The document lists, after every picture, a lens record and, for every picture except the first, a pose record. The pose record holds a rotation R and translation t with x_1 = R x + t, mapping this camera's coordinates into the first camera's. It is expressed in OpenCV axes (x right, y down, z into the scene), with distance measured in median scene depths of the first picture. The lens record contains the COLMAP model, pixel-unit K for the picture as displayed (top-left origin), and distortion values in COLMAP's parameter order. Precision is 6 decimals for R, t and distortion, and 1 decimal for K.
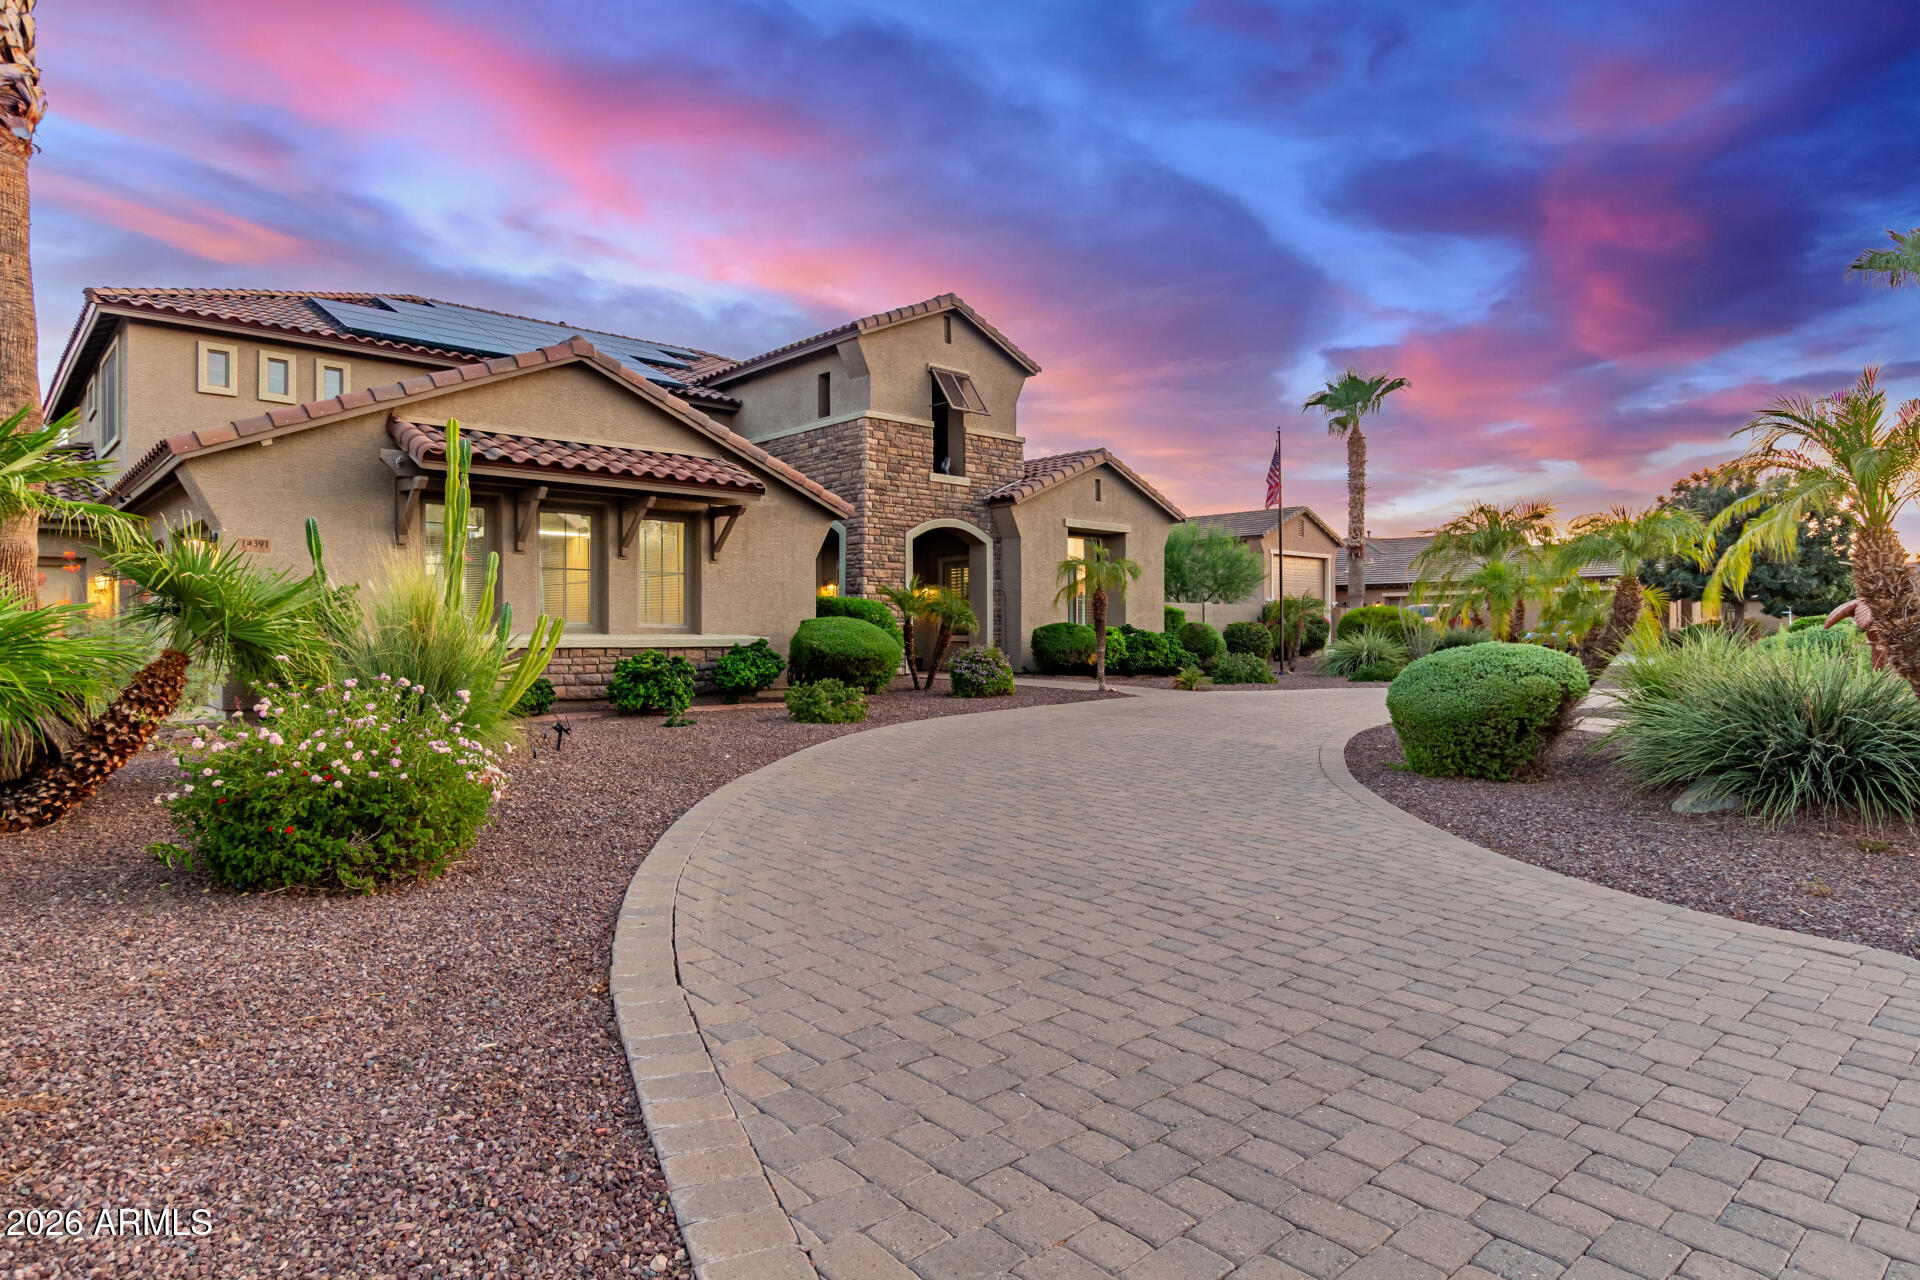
lens RADIAL K [[1122.5, 0, 958.7], [0, 1122.5, 639.5], [0, 0, 1]] dist [0.002355, 0.000709]
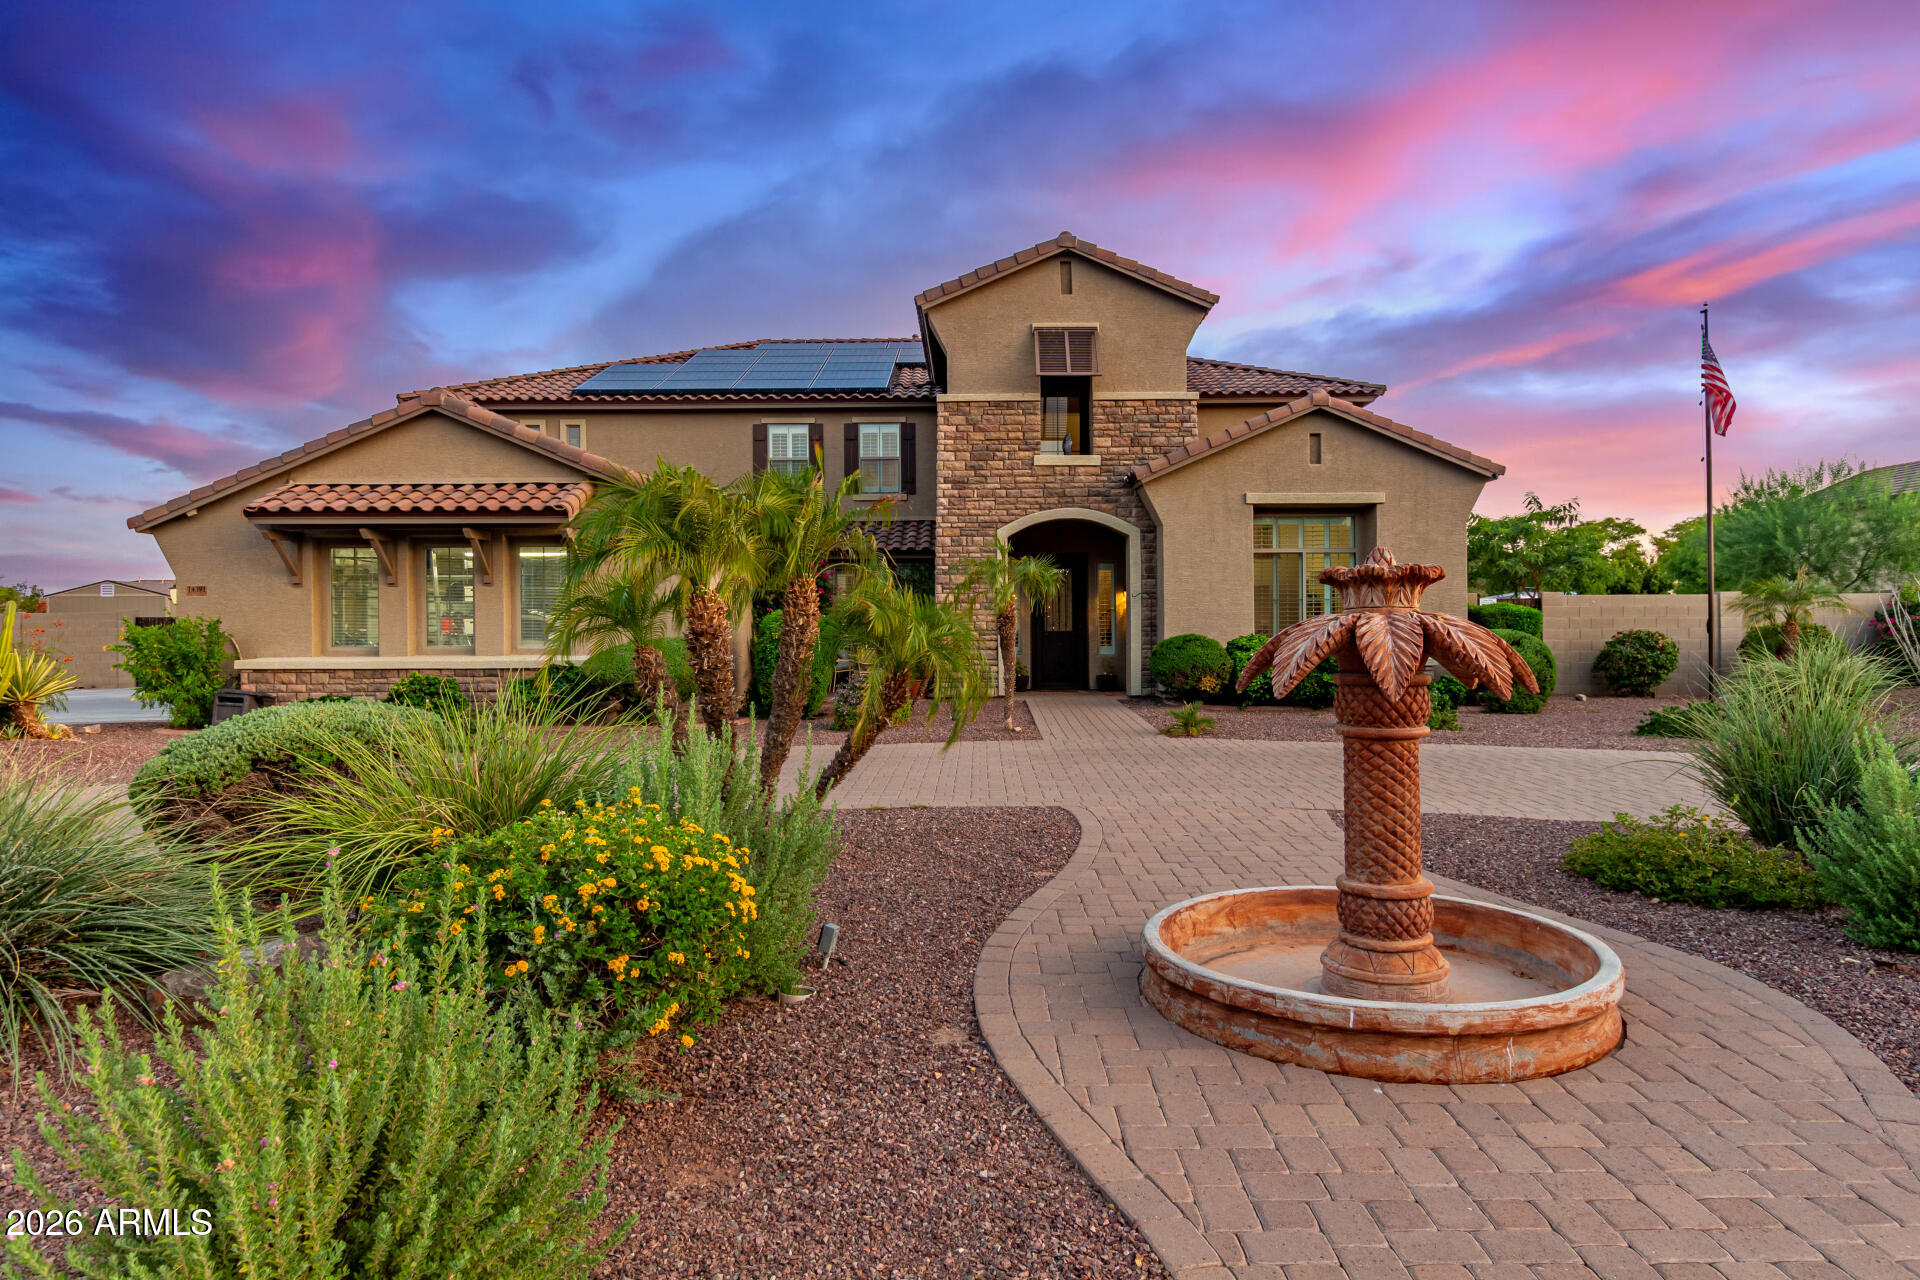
lens RADIAL K [[1122.5, 0, 961.2], [0, 1122.5, 637.2], [0, 0, 1]] dist [0.002355, 0.000709]
pose [[0.731807, 0.005640, -0.681488, 0.505392], [0.003122, 0.999928, 0.011628, -0.022709], [0.681504, -0.010637, 0.731737, 0.347168]]
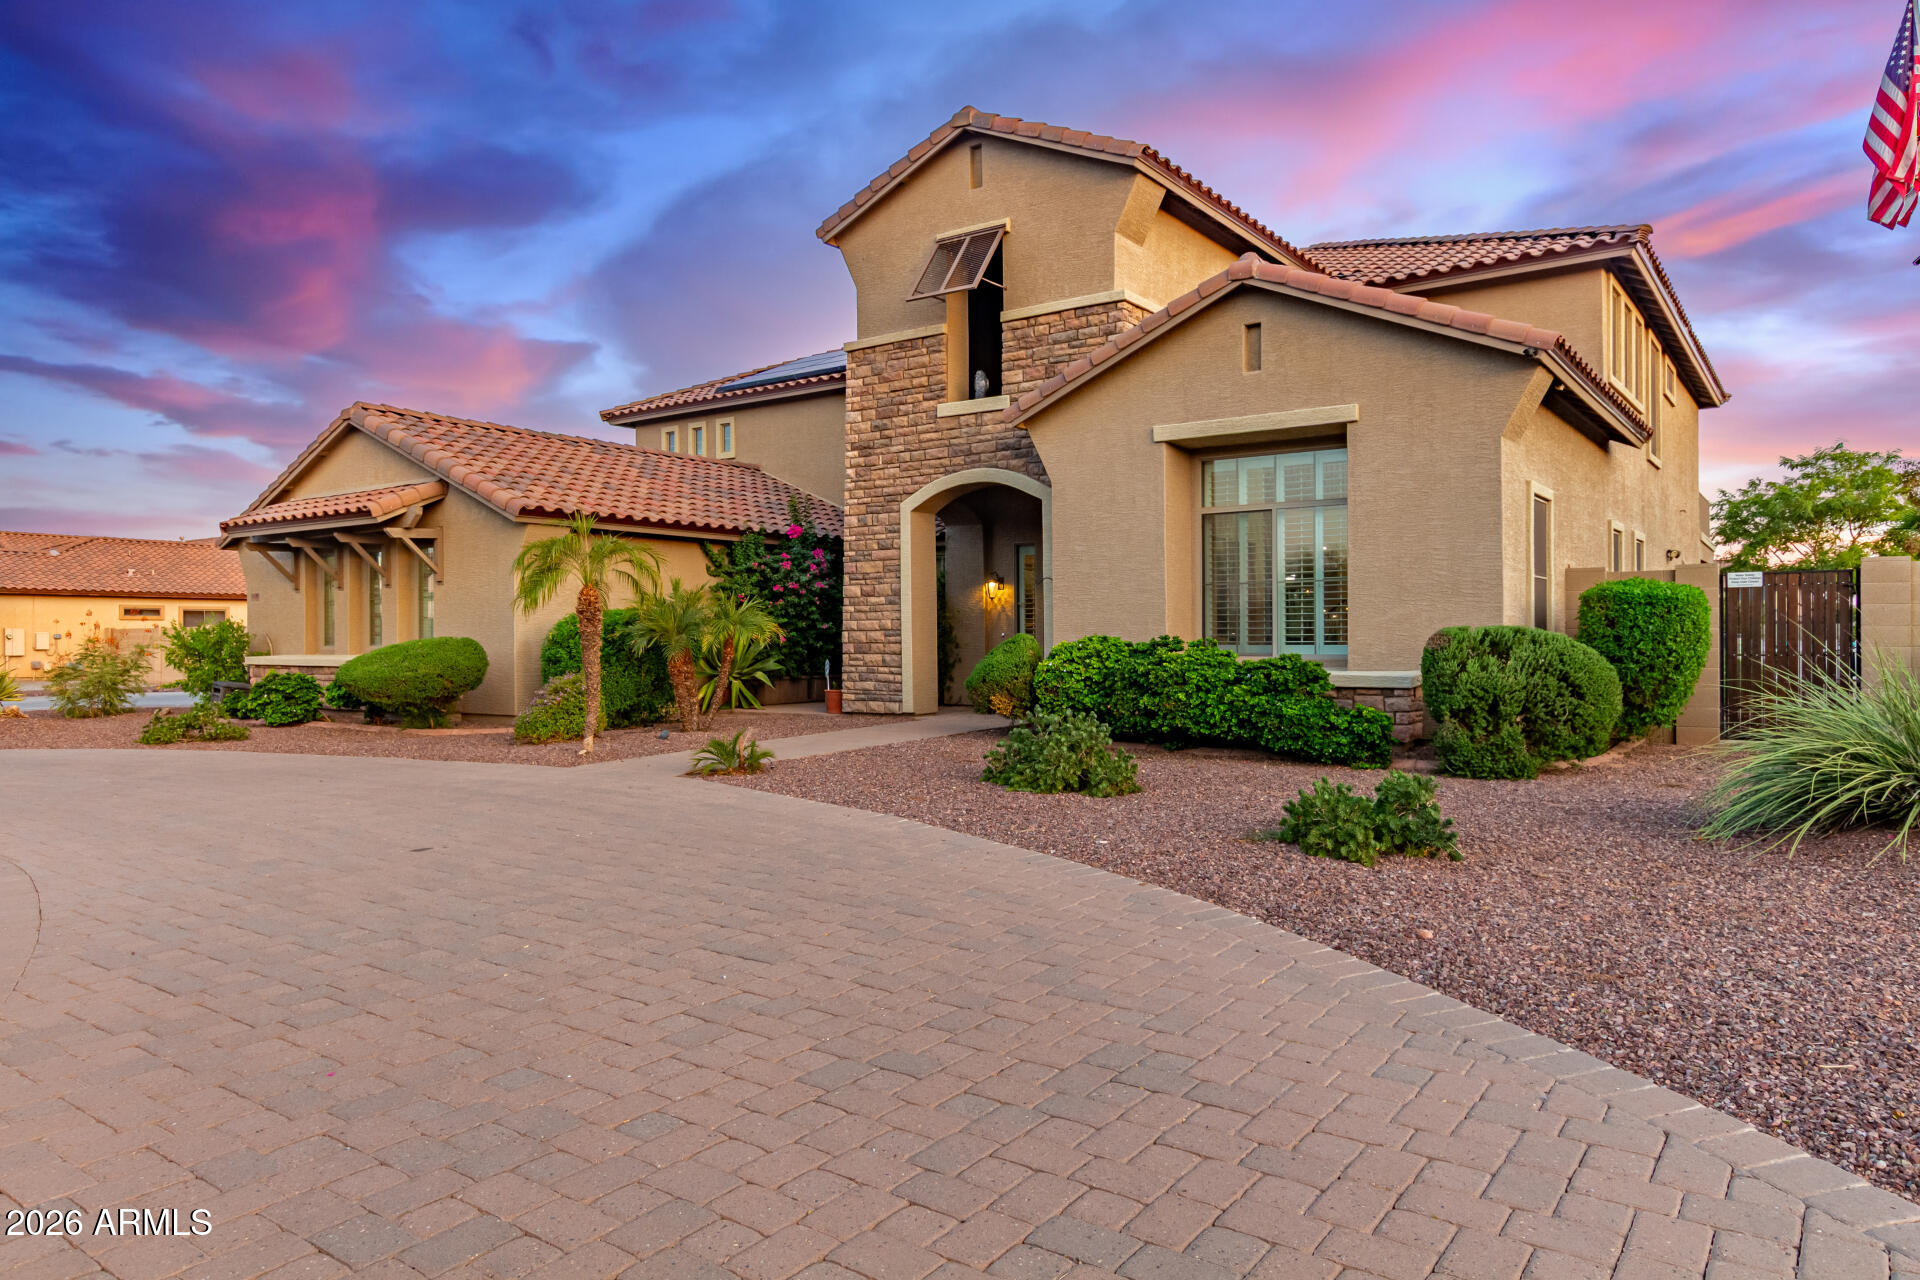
lens RADIAL K [[1195.1, 0, 990.8], [0, 1195.1, 639.0], [0, 0, 1]] dist [0.008286, 0.000895]
pose [[0.218724, 0.003964, -0.975779, 0.655500], [0.005089, 0.999974, 0.005203, -0.016273], [0.975774, -0.006104, 0.218698, 0.875572]]
